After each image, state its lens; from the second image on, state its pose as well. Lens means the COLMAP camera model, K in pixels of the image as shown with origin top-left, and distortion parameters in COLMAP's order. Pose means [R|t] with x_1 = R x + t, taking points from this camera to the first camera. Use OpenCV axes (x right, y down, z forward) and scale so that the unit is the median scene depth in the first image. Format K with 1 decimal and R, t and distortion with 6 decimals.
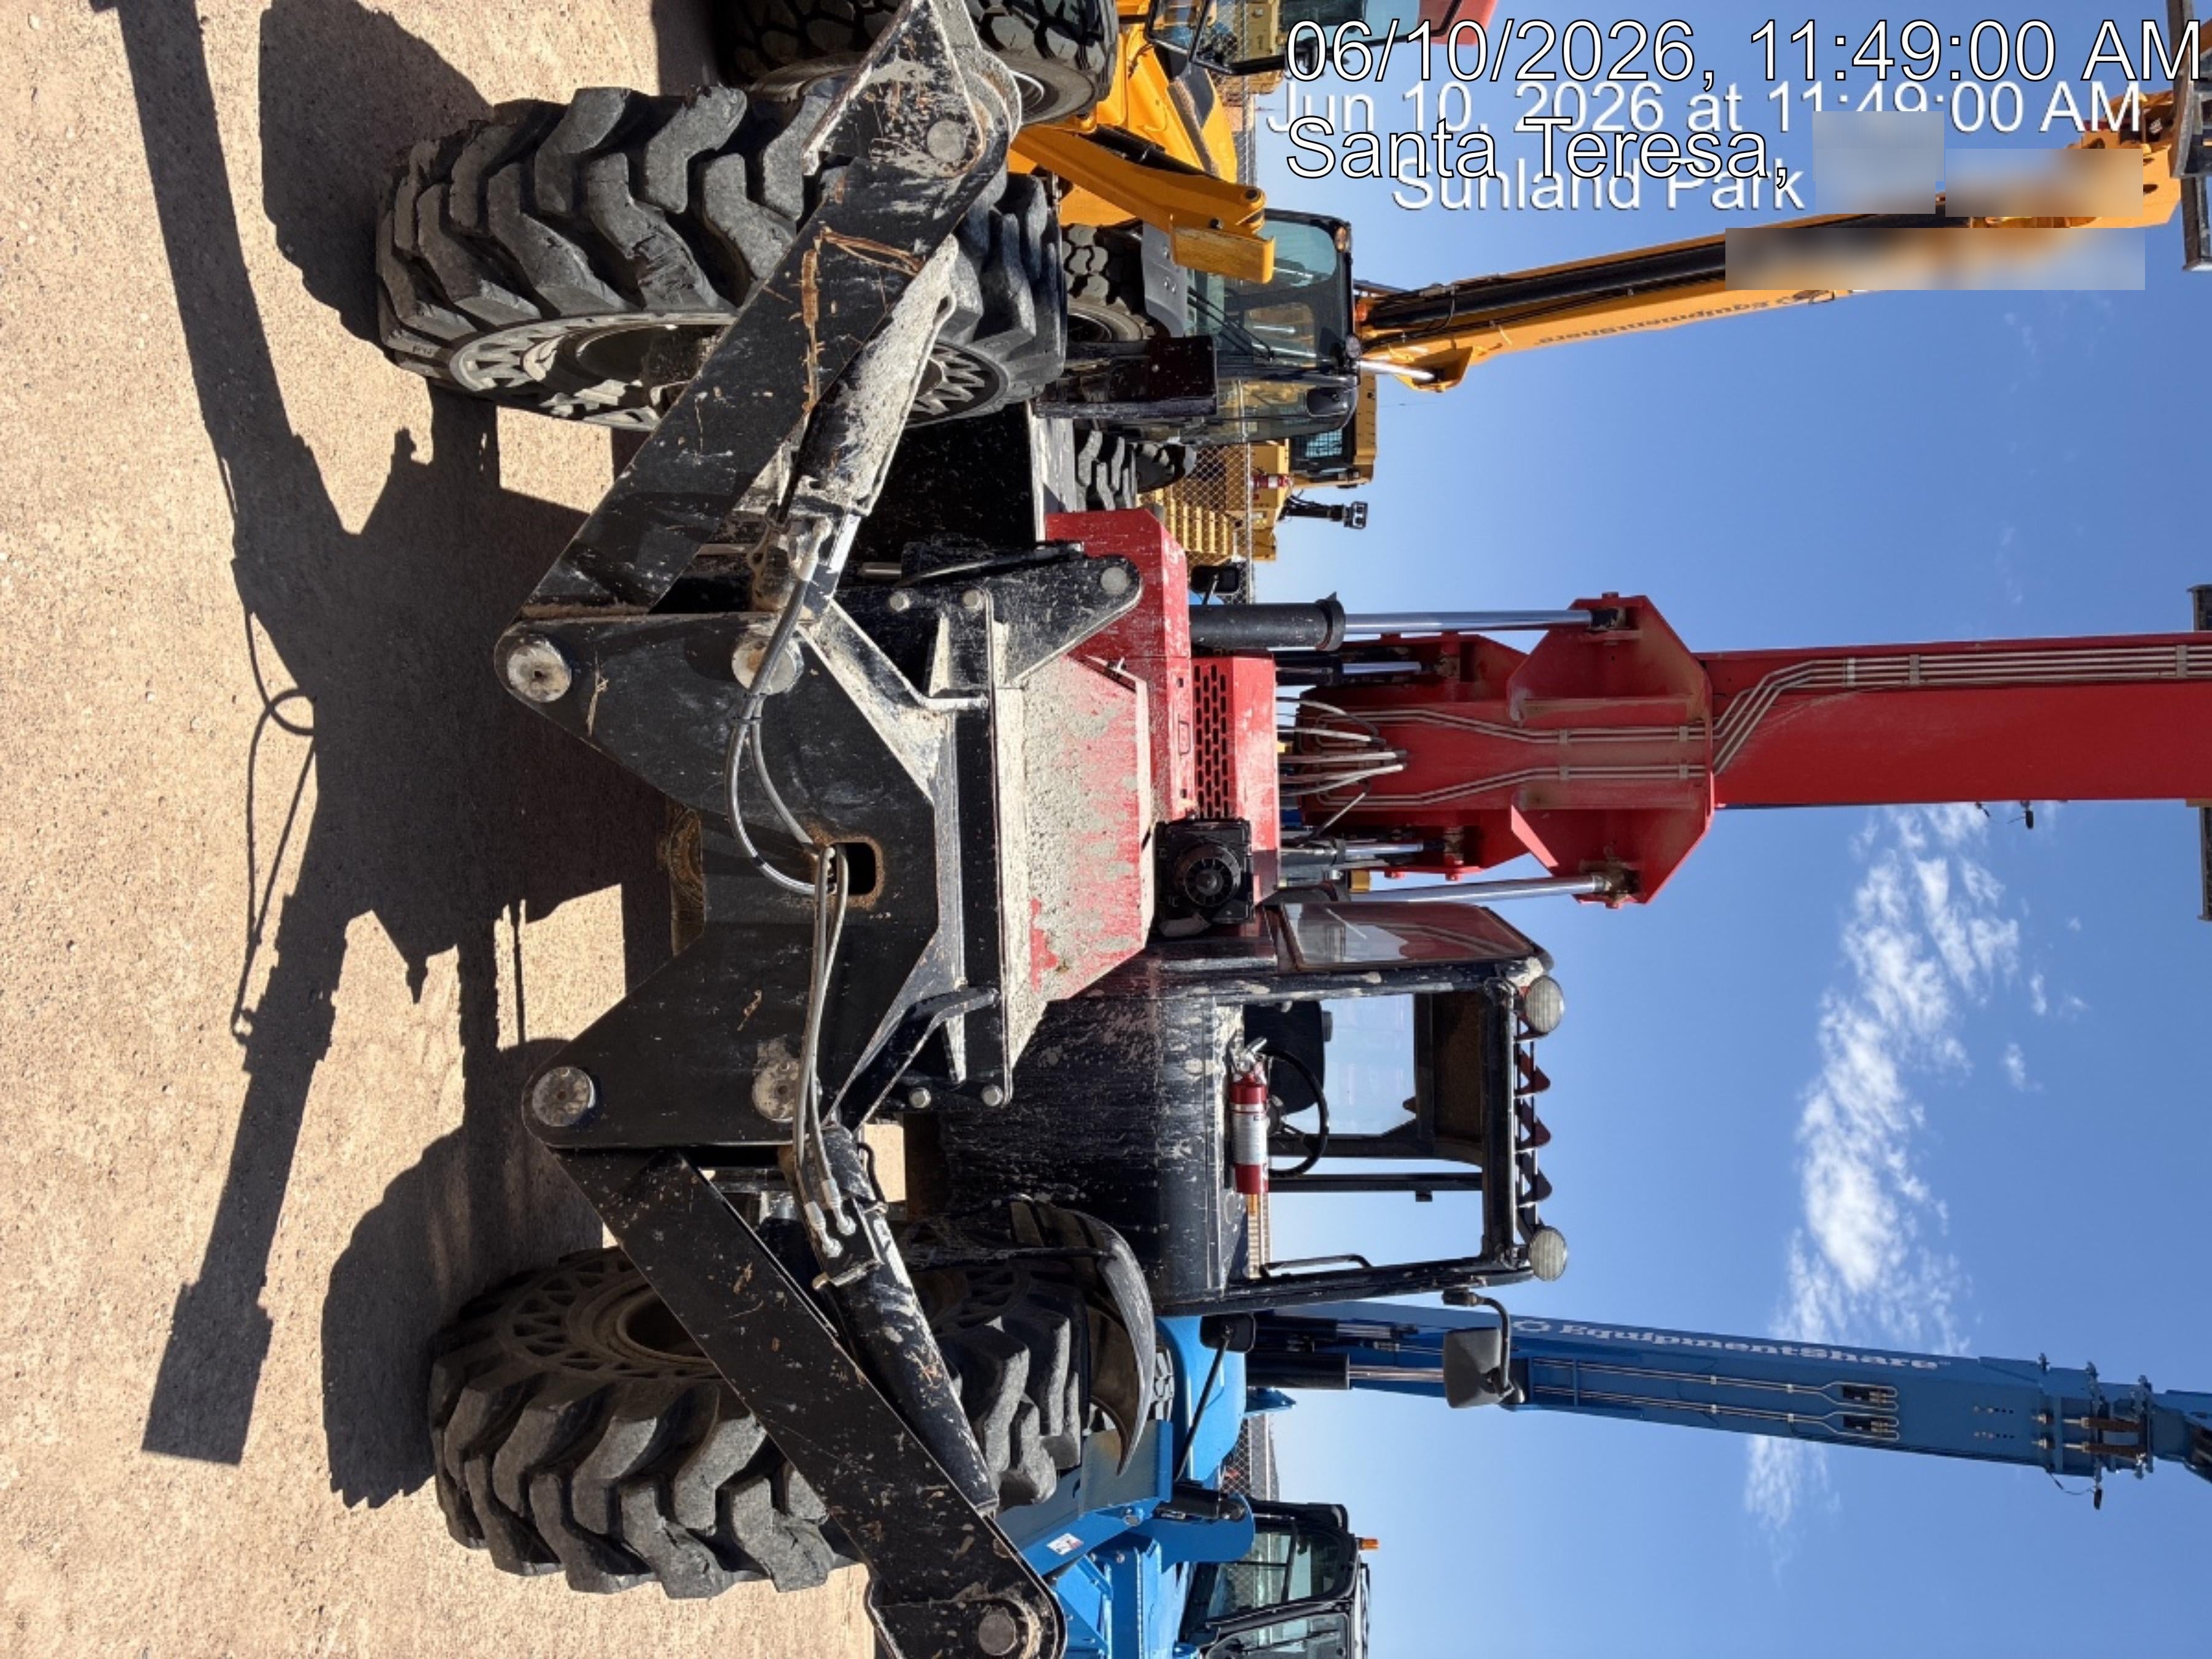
lens RADIAL K [[1676.0, 0, 1108.1], [0, 1676.0, 815.6], [0, 0, 1]] dist [0.044914, -0.061901]
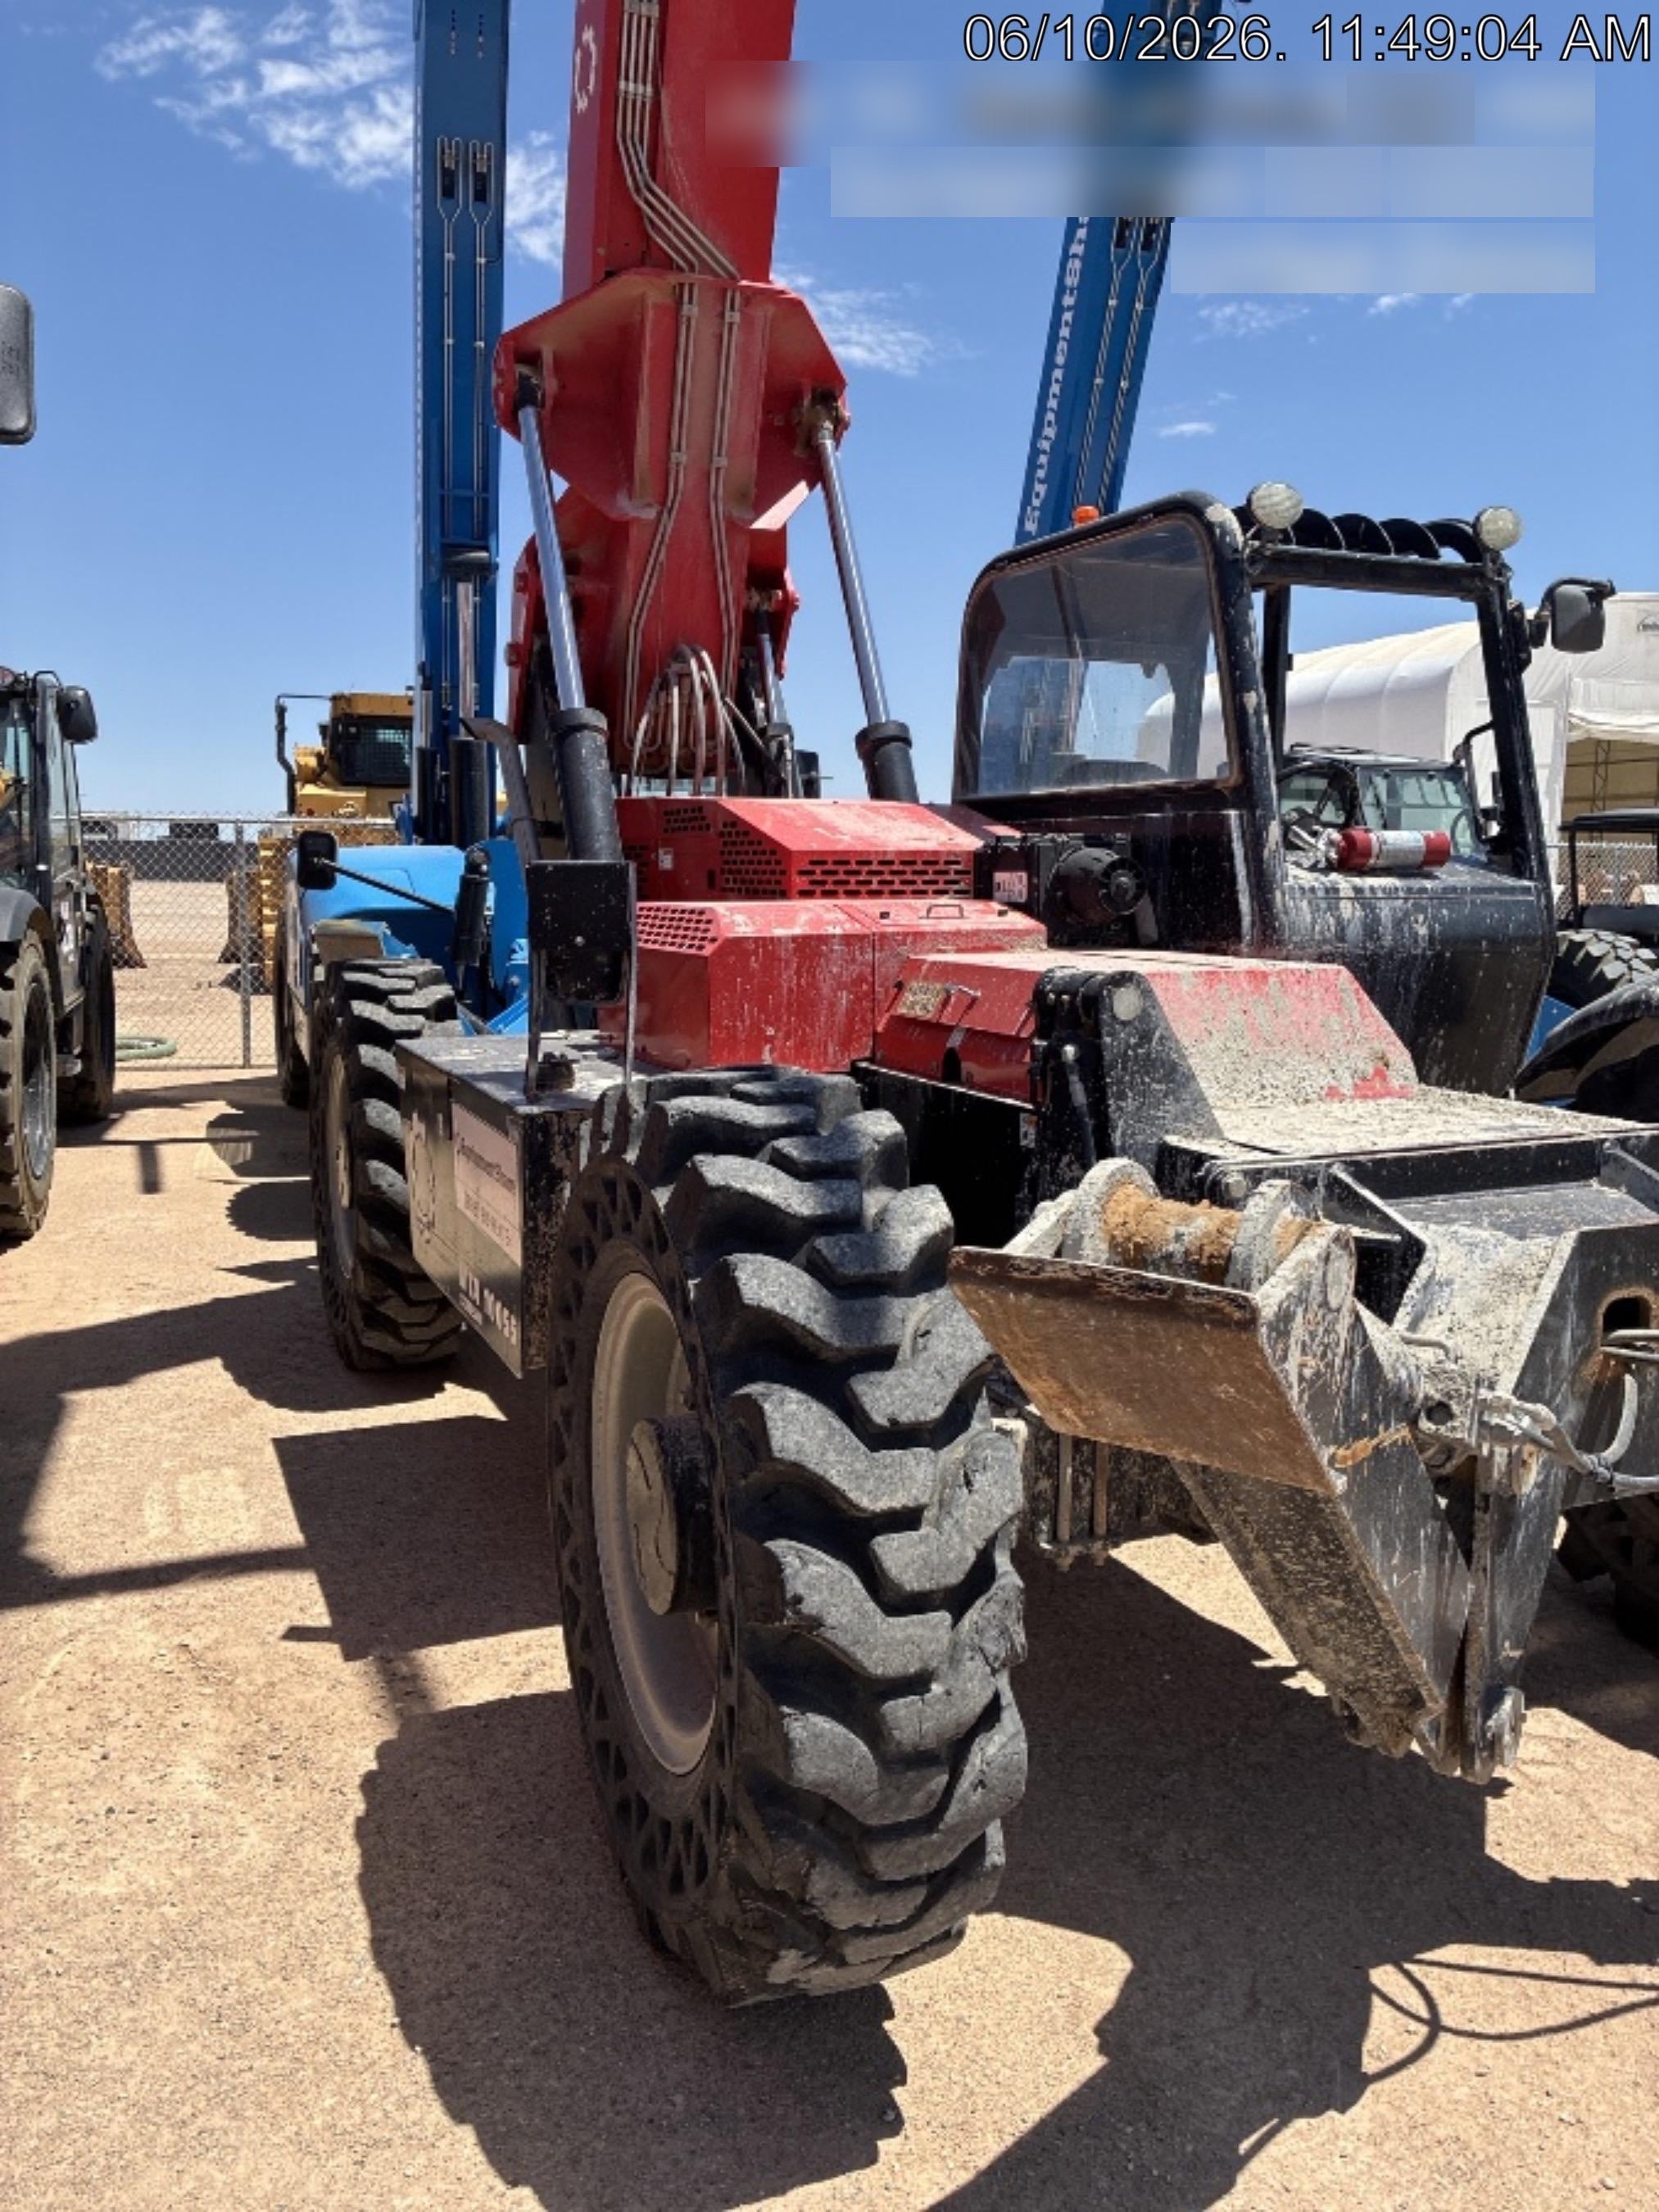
lens RADIAL K [[1676.0, 0, 815.7], [0, 1676.0, 1104.0], [0, 0, 1]] dist [0.044914, -0.061901]
pose [[0.008249, -0.997468, -0.070634, 0.006241], [0.941094, -0.016135, 0.337759, -0.316064], [-0.338043, -0.069259, 0.938579, 0.179458]]
